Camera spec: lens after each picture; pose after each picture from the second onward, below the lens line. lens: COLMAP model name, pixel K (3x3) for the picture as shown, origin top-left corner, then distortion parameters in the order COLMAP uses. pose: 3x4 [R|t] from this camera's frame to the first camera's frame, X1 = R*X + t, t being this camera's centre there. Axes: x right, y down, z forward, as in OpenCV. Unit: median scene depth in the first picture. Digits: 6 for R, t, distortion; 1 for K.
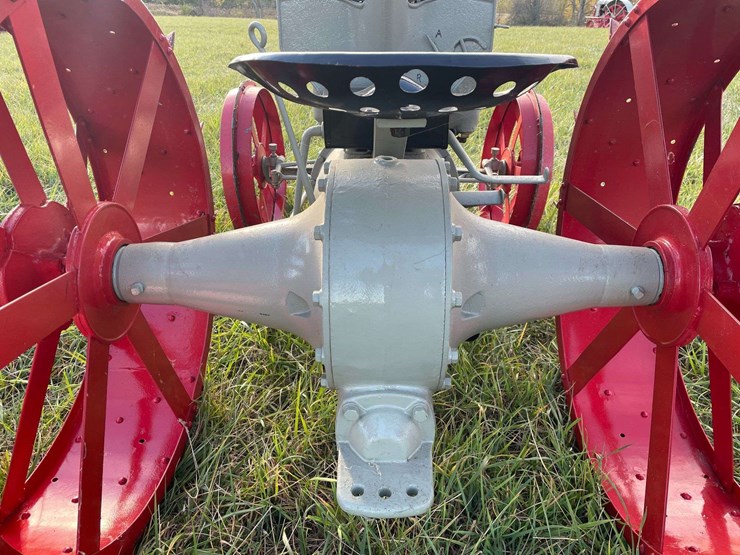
lens RADIAL K [[563.9, 0, 376.1], [0, 563.9, 274.6], [0, 0, 1]] dist [0.077368, -0.093333]
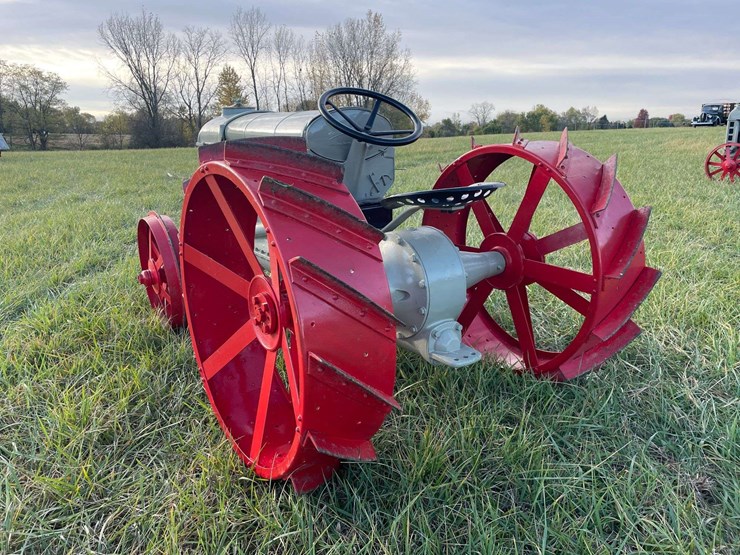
lens RADIAL K [[569.8, 0, 369.3], [0, 569.8, 278.4], [0, 0, 1]] dist [0.039674, -0.056940]
pose [[0.819087, -0.161855, 0.550363, -1.384565], [0.256755, 0.961352, -0.099398, 0.175055], [-0.513004, 0.222724, 0.828988, -0.764664]]
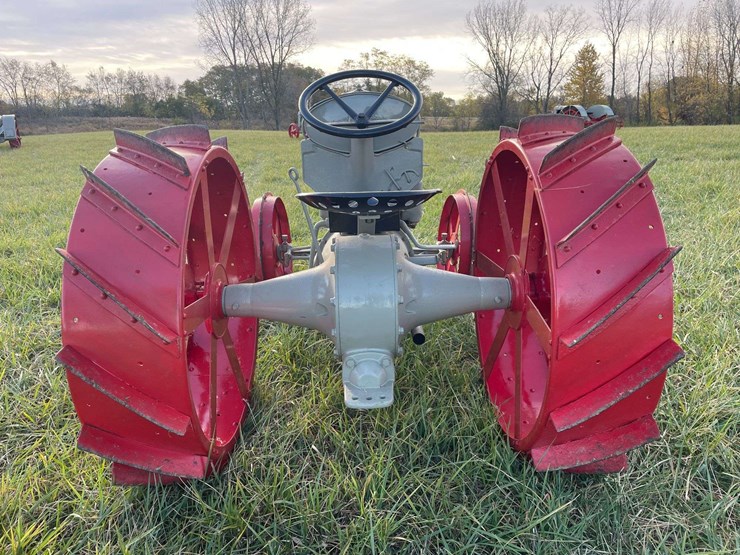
lens RADIAL K [[569.8, 0, 369.9], [0, 569.8, 280.1], [0, 0, 1]] dist [0.039674, -0.056940]
pose [[0.999368, -0.031066, 0.017267, -0.002060], [0.033341, 0.987726, -0.152598, 0.241184], [-0.012314, 0.153077, 0.988137, -0.890473]]
